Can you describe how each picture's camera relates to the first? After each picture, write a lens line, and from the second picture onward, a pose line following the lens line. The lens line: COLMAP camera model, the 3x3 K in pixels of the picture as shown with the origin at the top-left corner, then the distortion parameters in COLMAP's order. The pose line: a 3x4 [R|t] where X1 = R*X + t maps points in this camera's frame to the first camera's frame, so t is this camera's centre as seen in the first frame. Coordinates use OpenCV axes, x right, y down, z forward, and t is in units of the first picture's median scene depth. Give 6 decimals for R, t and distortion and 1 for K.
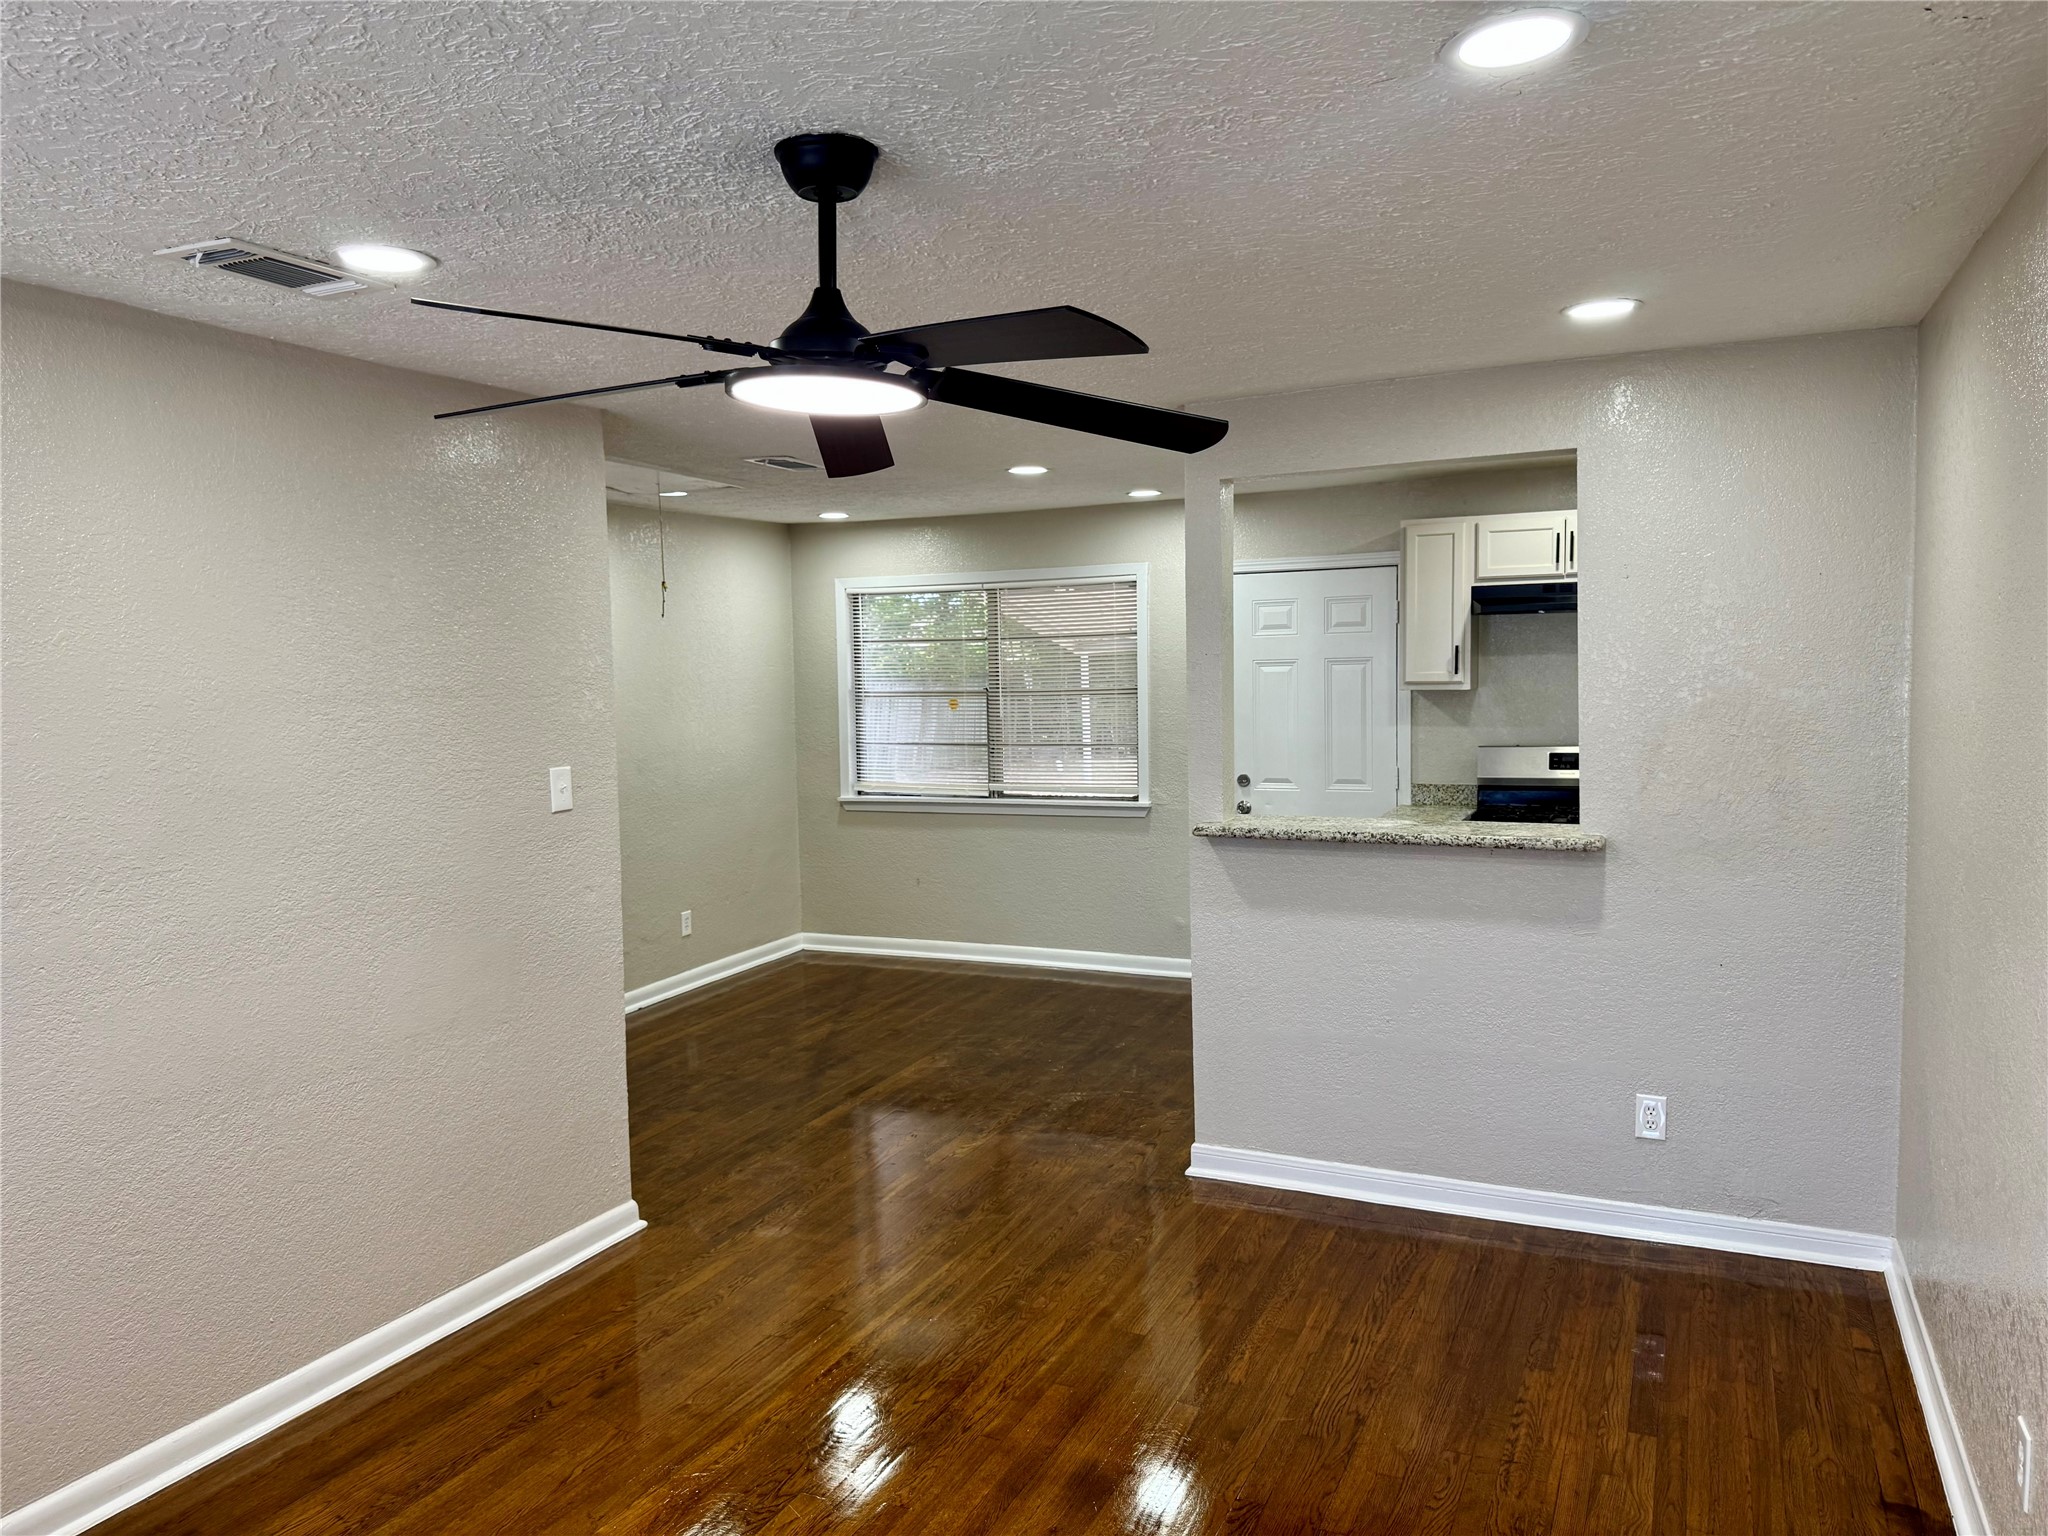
lens RADIAL K [[1477.8, 0, 1026.6], [0, 1477.8, 771.2], [0, 0, 1]] dist [0.085024, -0.117077]
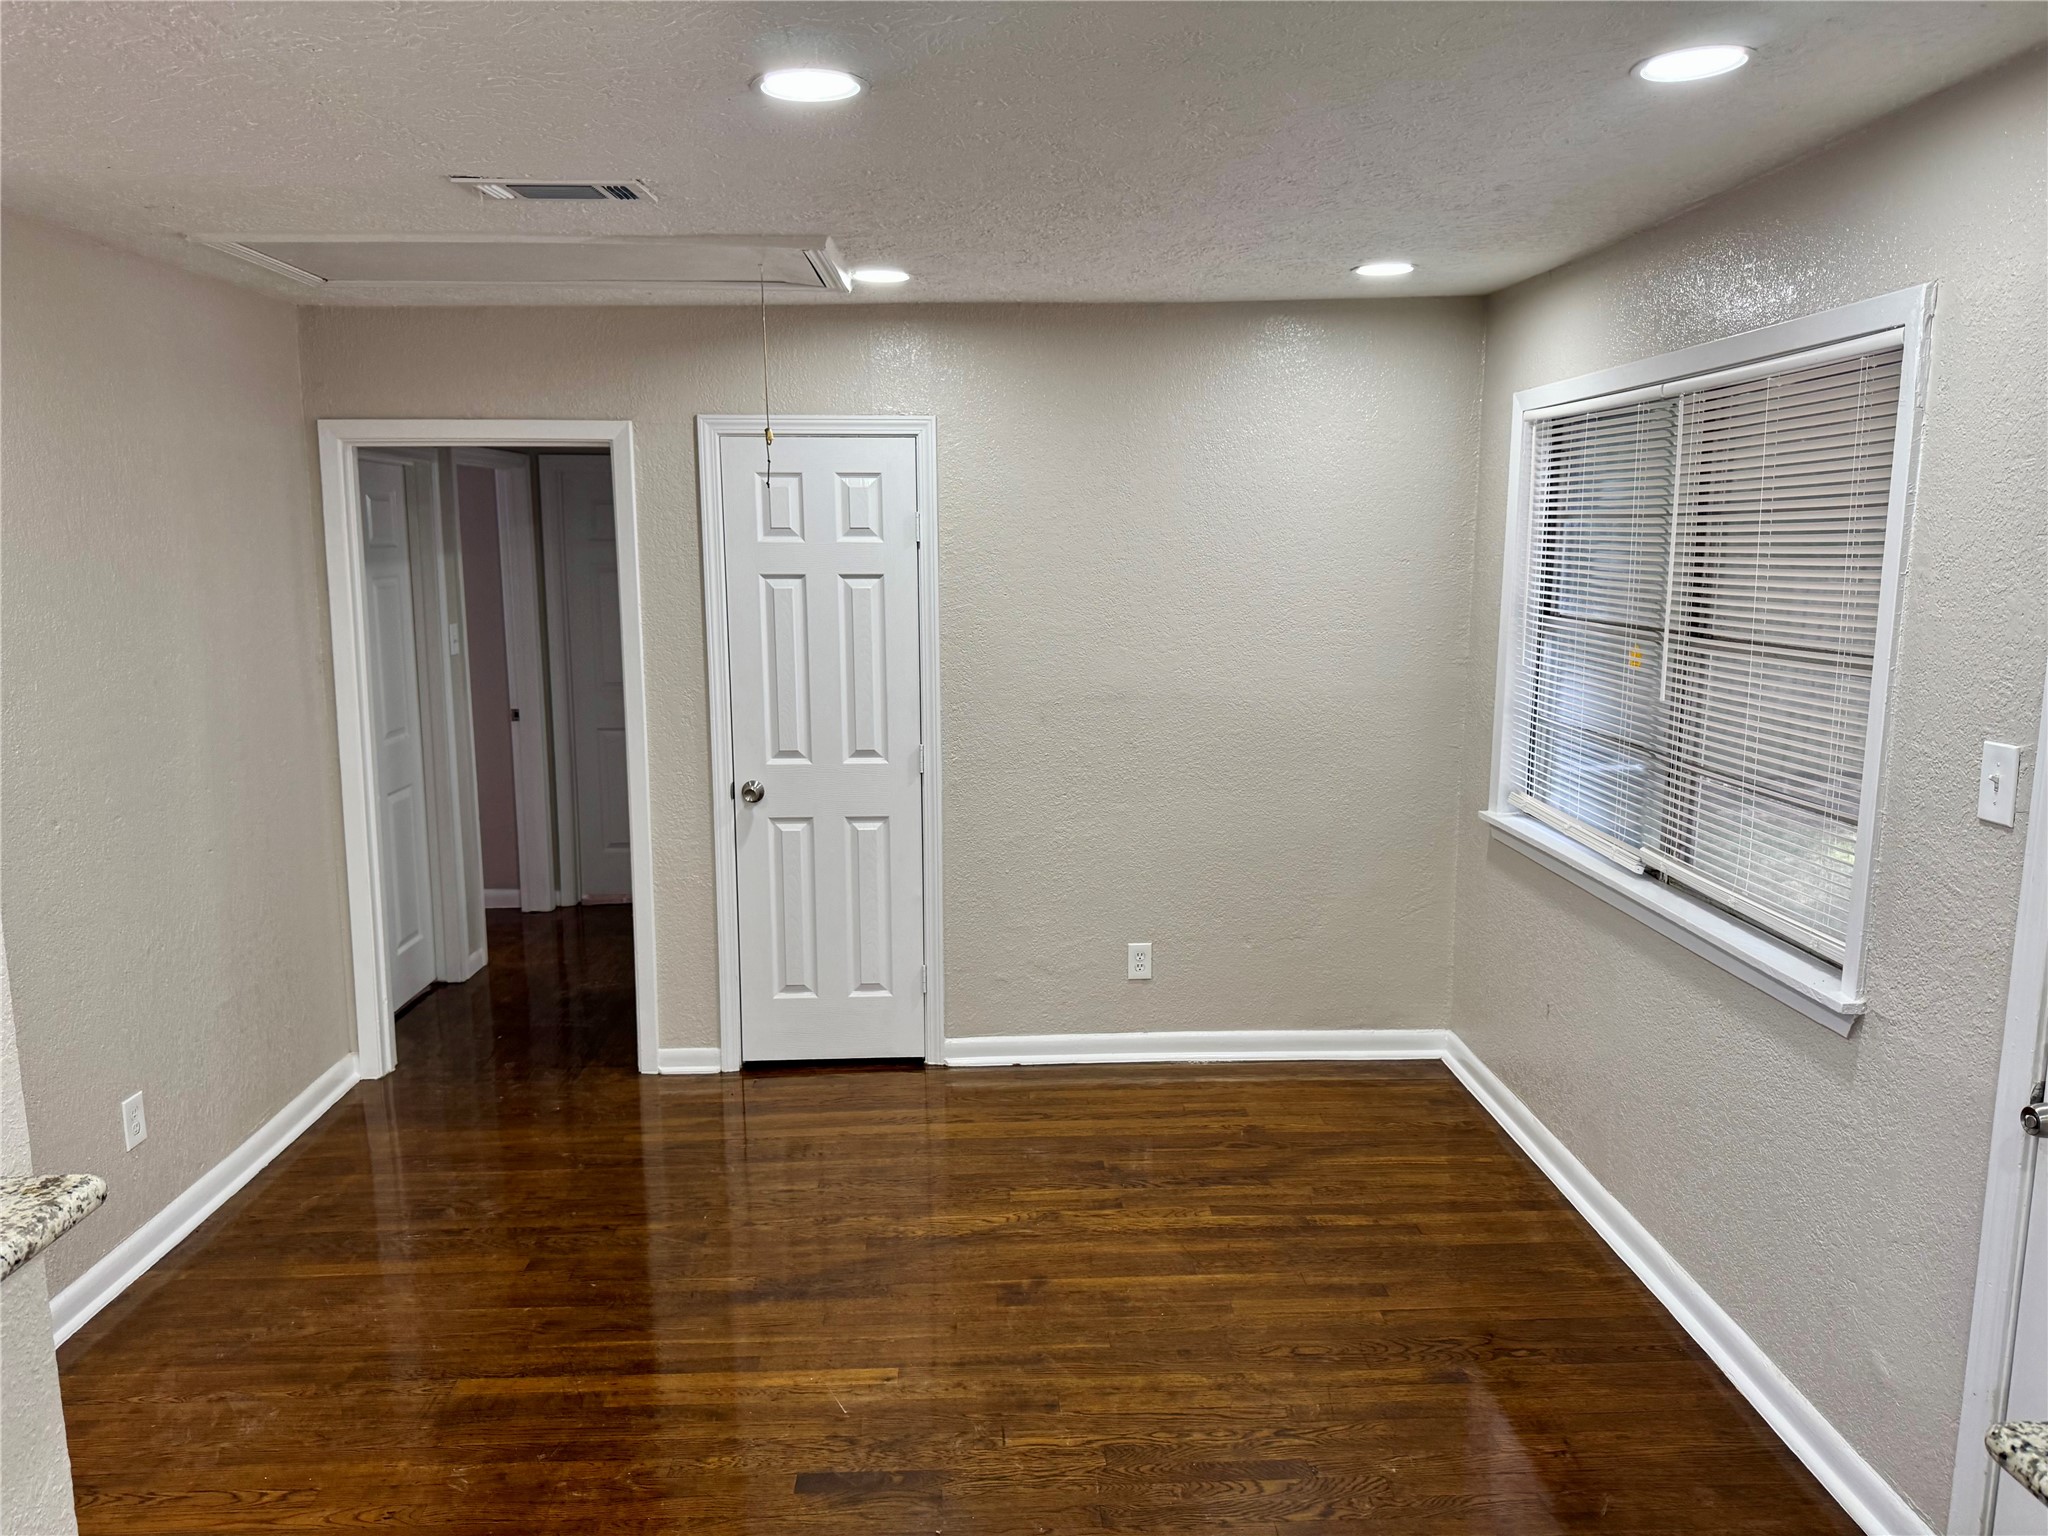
lens RADIAL K [[1477.8, 0, 1029.2], [0, 1477.8, 757.0], [0, 0, 1]] dist [0.085024, -0.117077]
pose [[0.455920, 0.161167, -0.875307, 0.308073], [-0.092074, 0.986732, 0.133725, -0.068034], [0.885245, 0.019625, 0.464710, 0.698698]]
